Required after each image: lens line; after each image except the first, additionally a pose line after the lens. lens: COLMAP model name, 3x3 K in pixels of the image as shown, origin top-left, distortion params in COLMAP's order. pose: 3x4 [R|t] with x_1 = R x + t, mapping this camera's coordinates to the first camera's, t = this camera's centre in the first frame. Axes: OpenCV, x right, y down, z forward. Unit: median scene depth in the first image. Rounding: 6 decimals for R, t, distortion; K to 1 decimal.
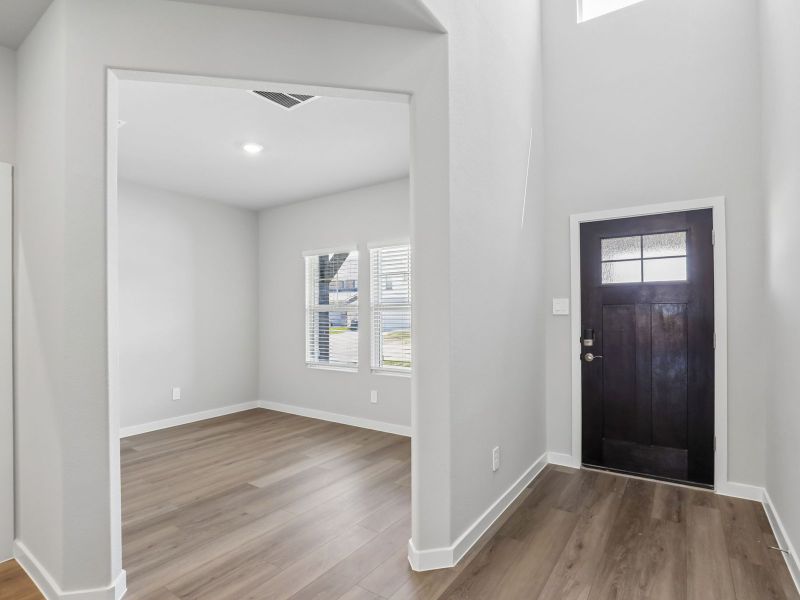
lens RADIAL K [[417.9, 0, 397.2], [0, 417.9, 305.3], [0, 0, 1]] dist [-0.006113, -0.000742]
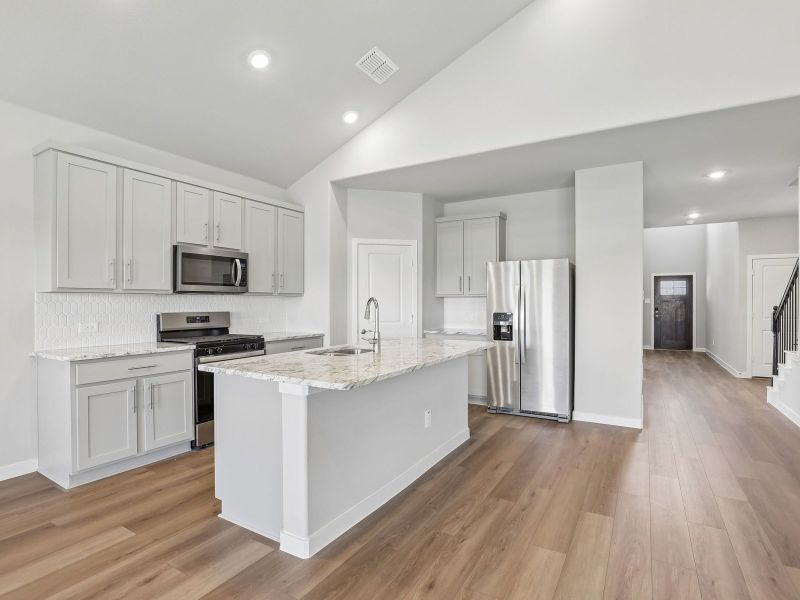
lens RADIAL K [[417.9, 0, 401.0], [0, 417.9, 302.6], [0, 0, 1]] dist [-0.006113, -0.000742]
pose [[0.997140, 0.002092, 0.075541, -2.027092], [-0.002475, 0.999985, 0.004978, 0.006481], [-0.075530, -0.005151, 0.997130, -2.401946]]
